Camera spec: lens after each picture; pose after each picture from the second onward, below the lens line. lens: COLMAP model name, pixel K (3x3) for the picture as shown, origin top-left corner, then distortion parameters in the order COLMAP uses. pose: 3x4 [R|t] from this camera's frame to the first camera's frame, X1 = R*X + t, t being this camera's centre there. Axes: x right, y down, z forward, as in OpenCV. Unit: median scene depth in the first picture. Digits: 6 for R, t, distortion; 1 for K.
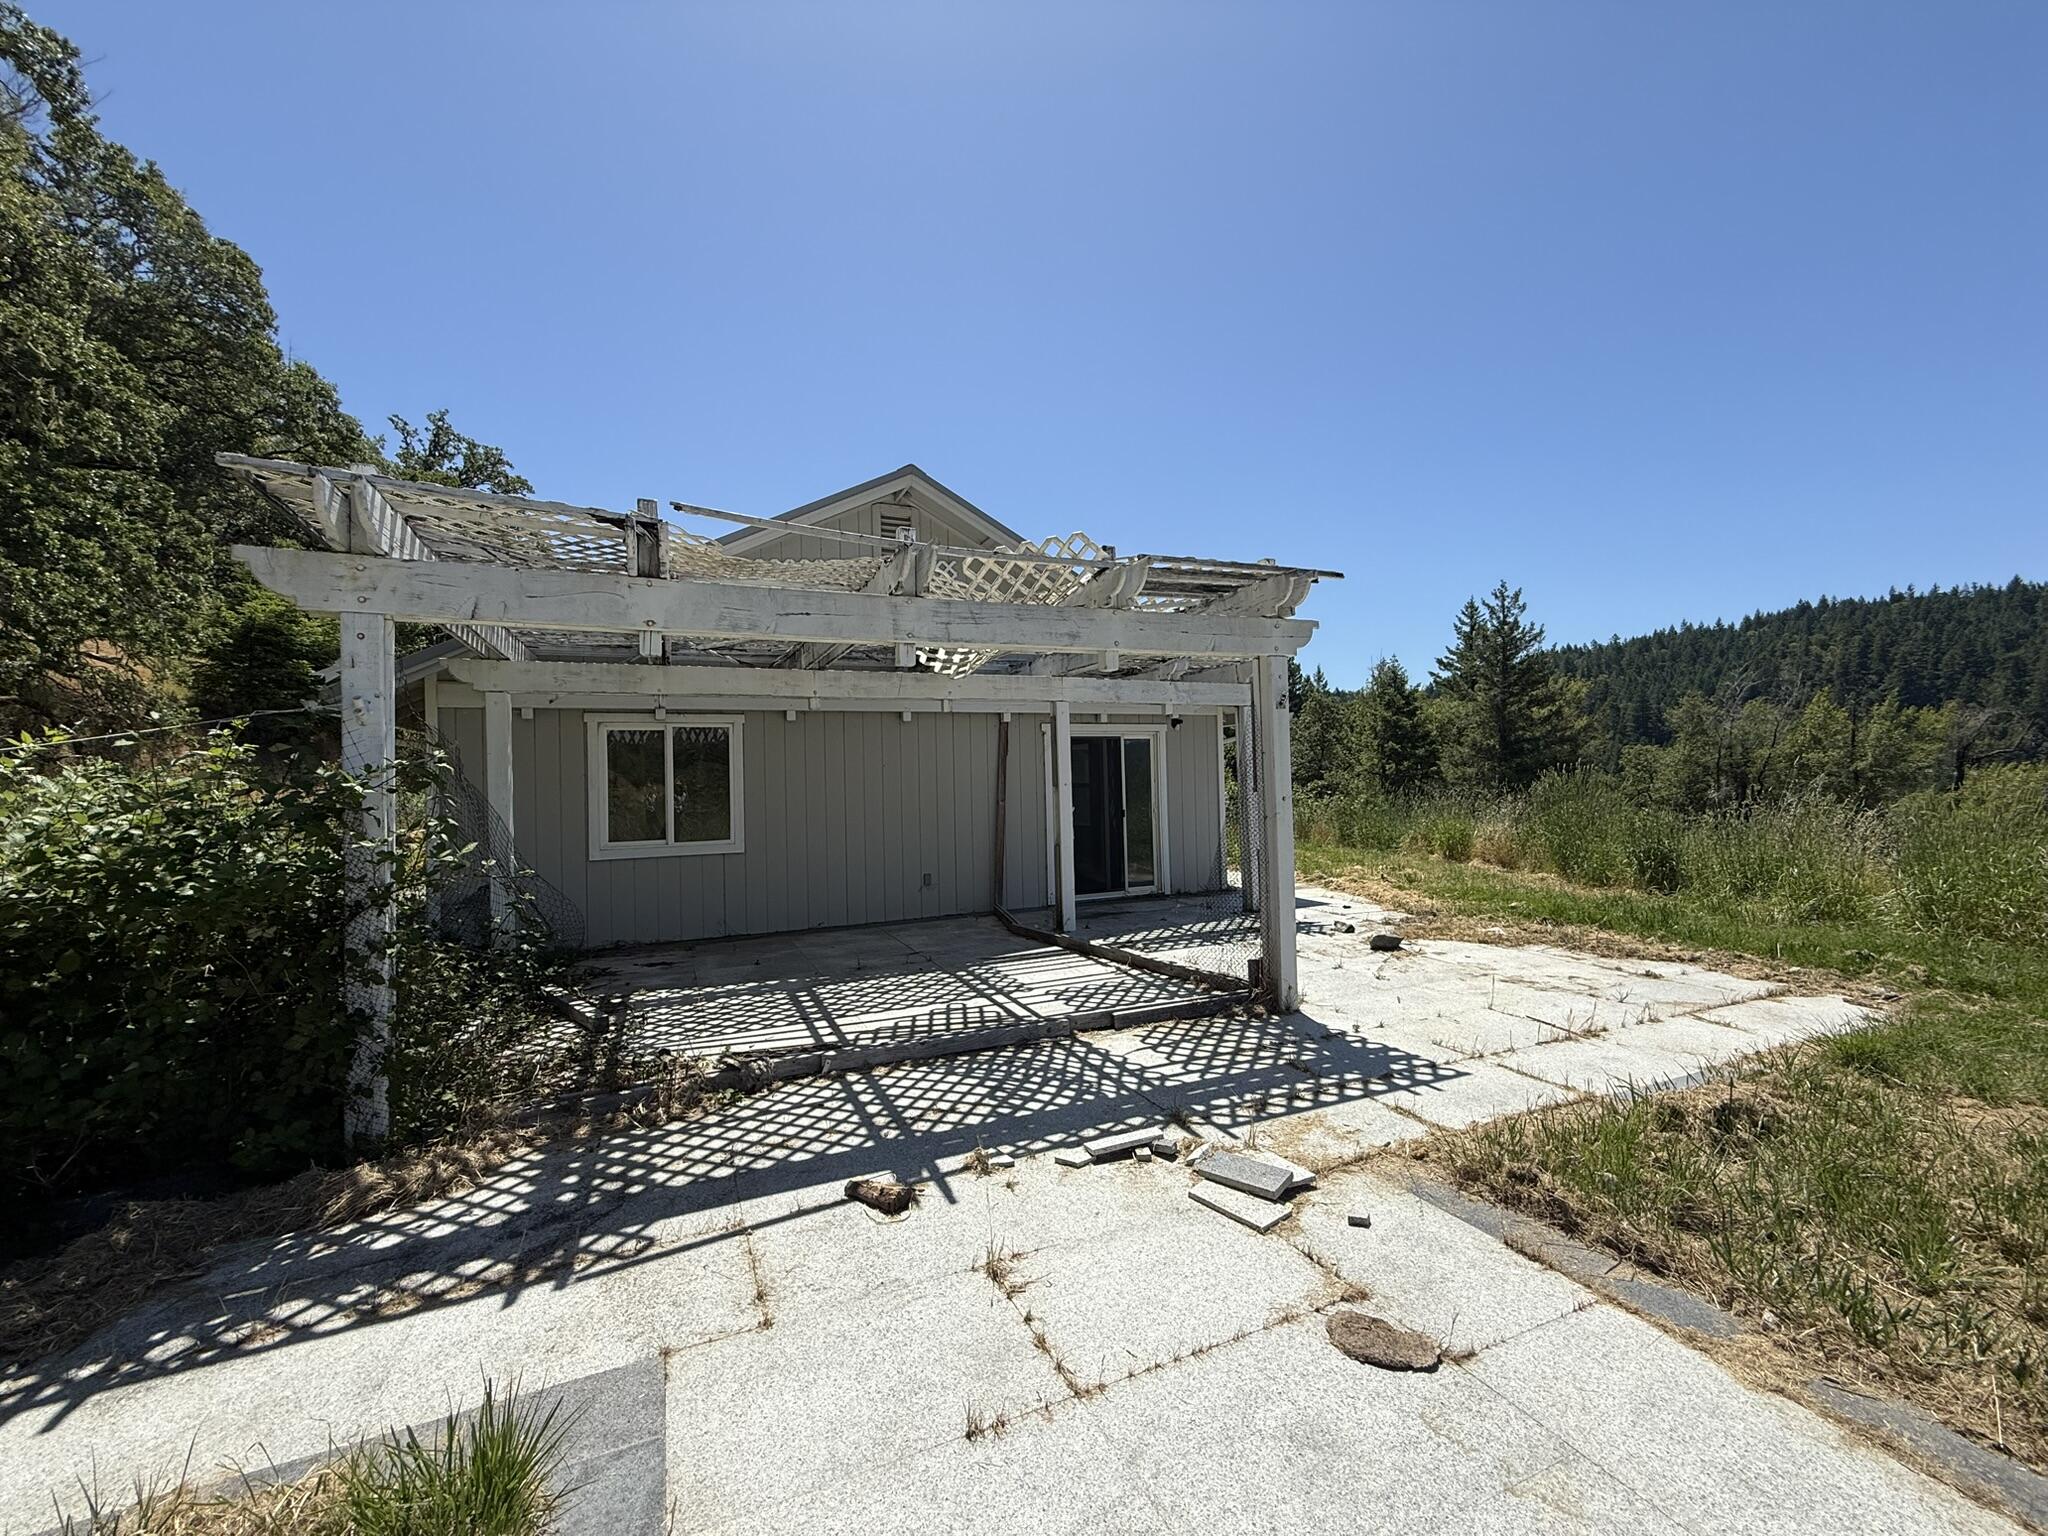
lens RADIAL K [[815.9, 0, 1021.4], [0, 815.9, 767.4], [0, 0, 1]] dist [0.000167, 0.000014]
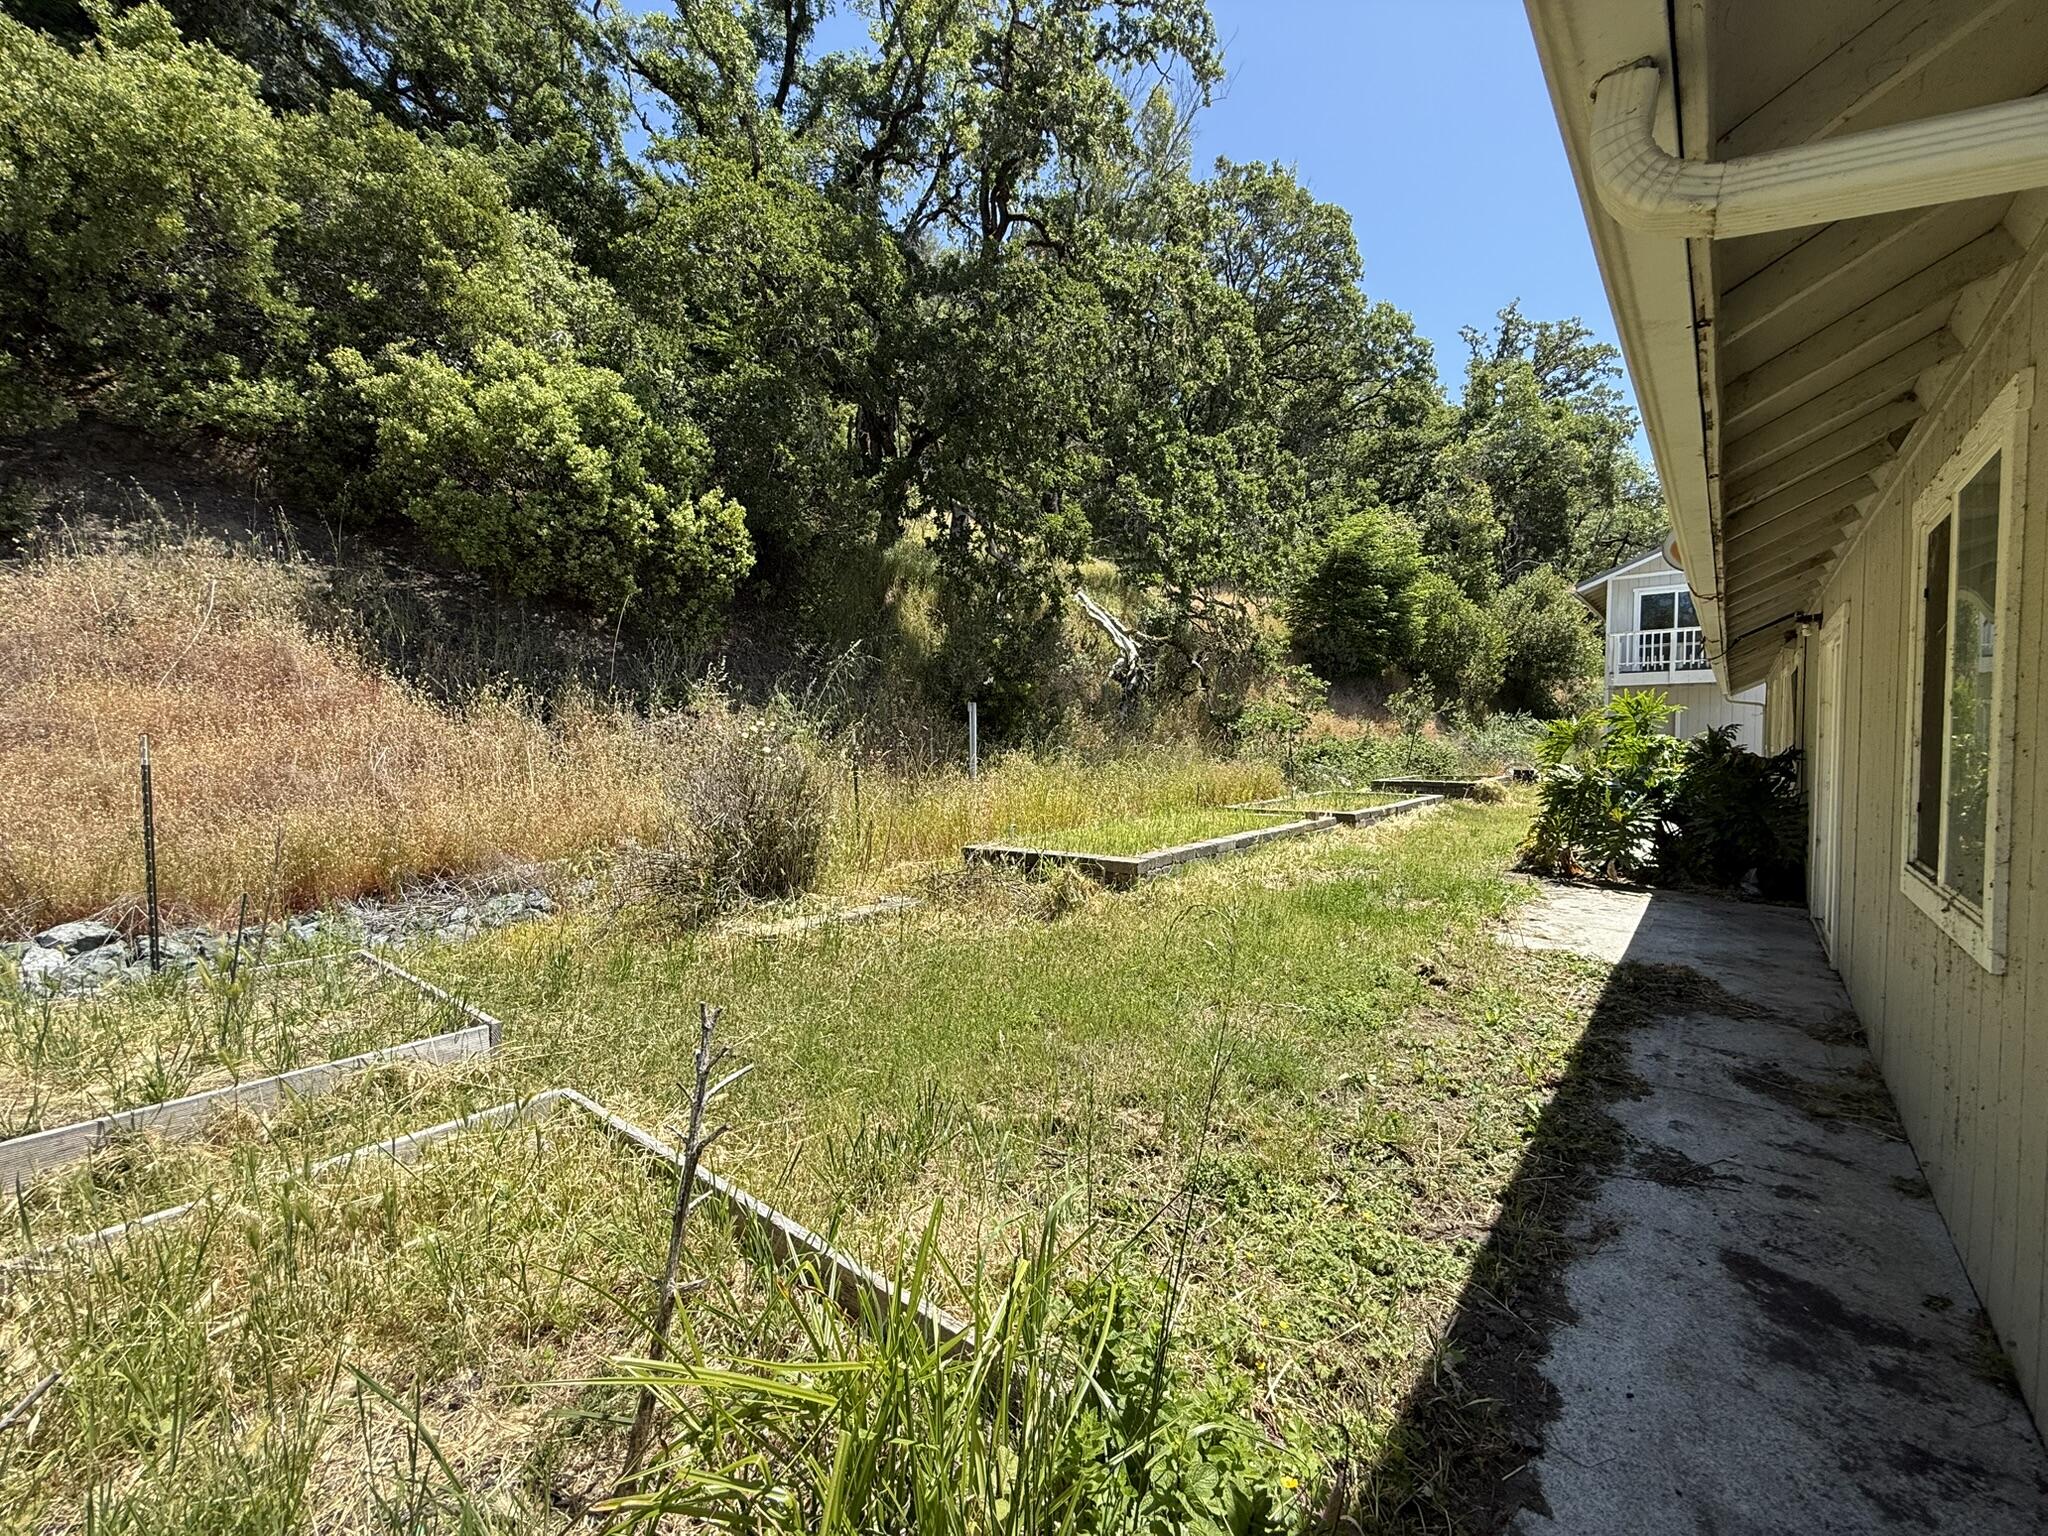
lens RADIAL K [[815.9, 0, 1021.4], [0, 815.9, 767.4], [0, 0, 1]] dist [0.000167, 0.000014]
pose [[0.427057, 0.052869, -0.902678, -0.211724], [0.005359, 0.998124, 0.060995, 0.015087], [0.904209, -0.030885, 0.425972, 0.239332]]
